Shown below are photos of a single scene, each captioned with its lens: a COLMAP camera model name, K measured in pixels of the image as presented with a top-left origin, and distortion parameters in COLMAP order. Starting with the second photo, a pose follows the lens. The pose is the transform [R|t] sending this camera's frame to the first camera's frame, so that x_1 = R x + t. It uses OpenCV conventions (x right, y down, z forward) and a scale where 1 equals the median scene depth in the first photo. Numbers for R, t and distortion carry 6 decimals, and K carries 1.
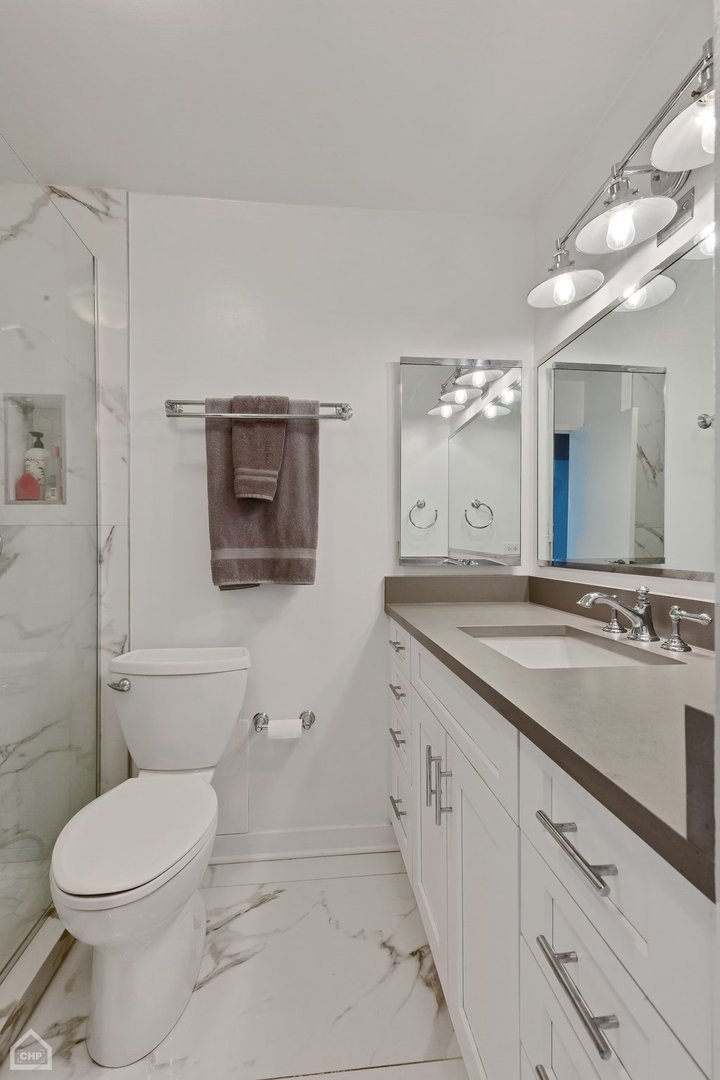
lens RADIAL K [[482.3, 0, 360.0], [0, 482.3, 540.0], [0, 0, 1]] dist [0.003754, 0.000077]
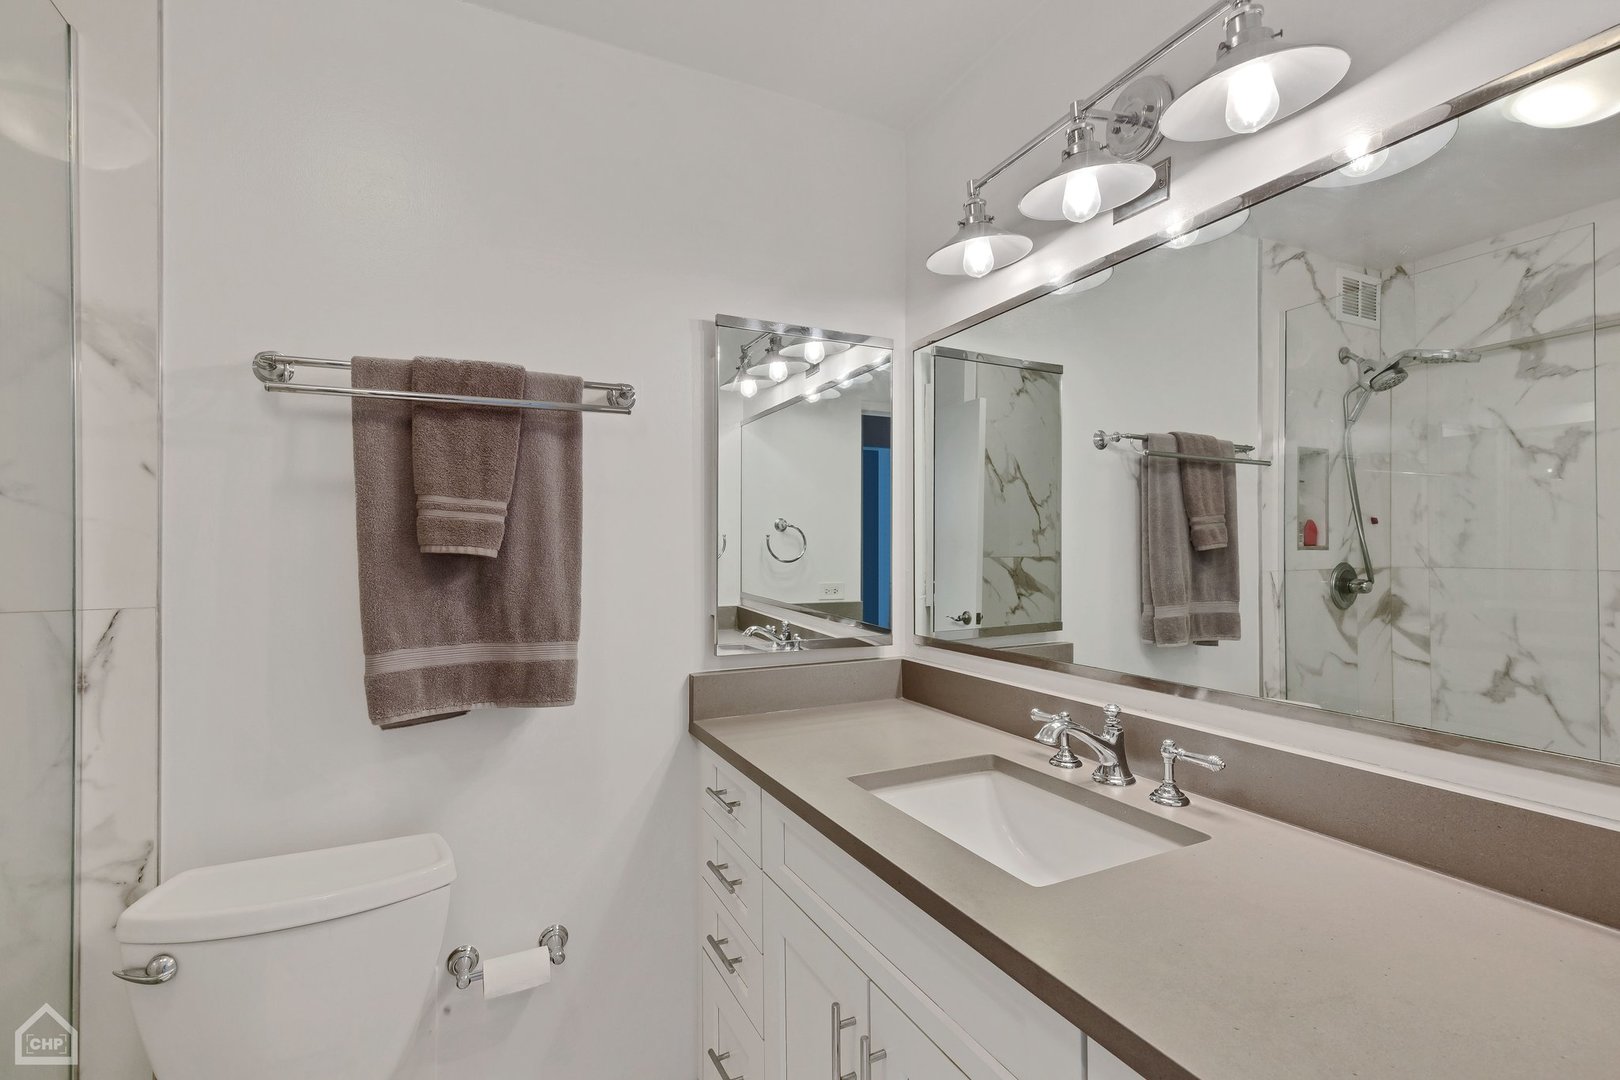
lens RADIAL K [[715.0, 0, 813.2], [0, 715.0, 538.1], [0, 0, 1]] dist [0.002156, -0.002896]
pose [[0.934079, 0.002742, 0.357056, -0.133904], [-0.000319, 0.999977, -0.006845, -0.096107], [-0.357067, 0.006280, 0.934058, 0.120751]]
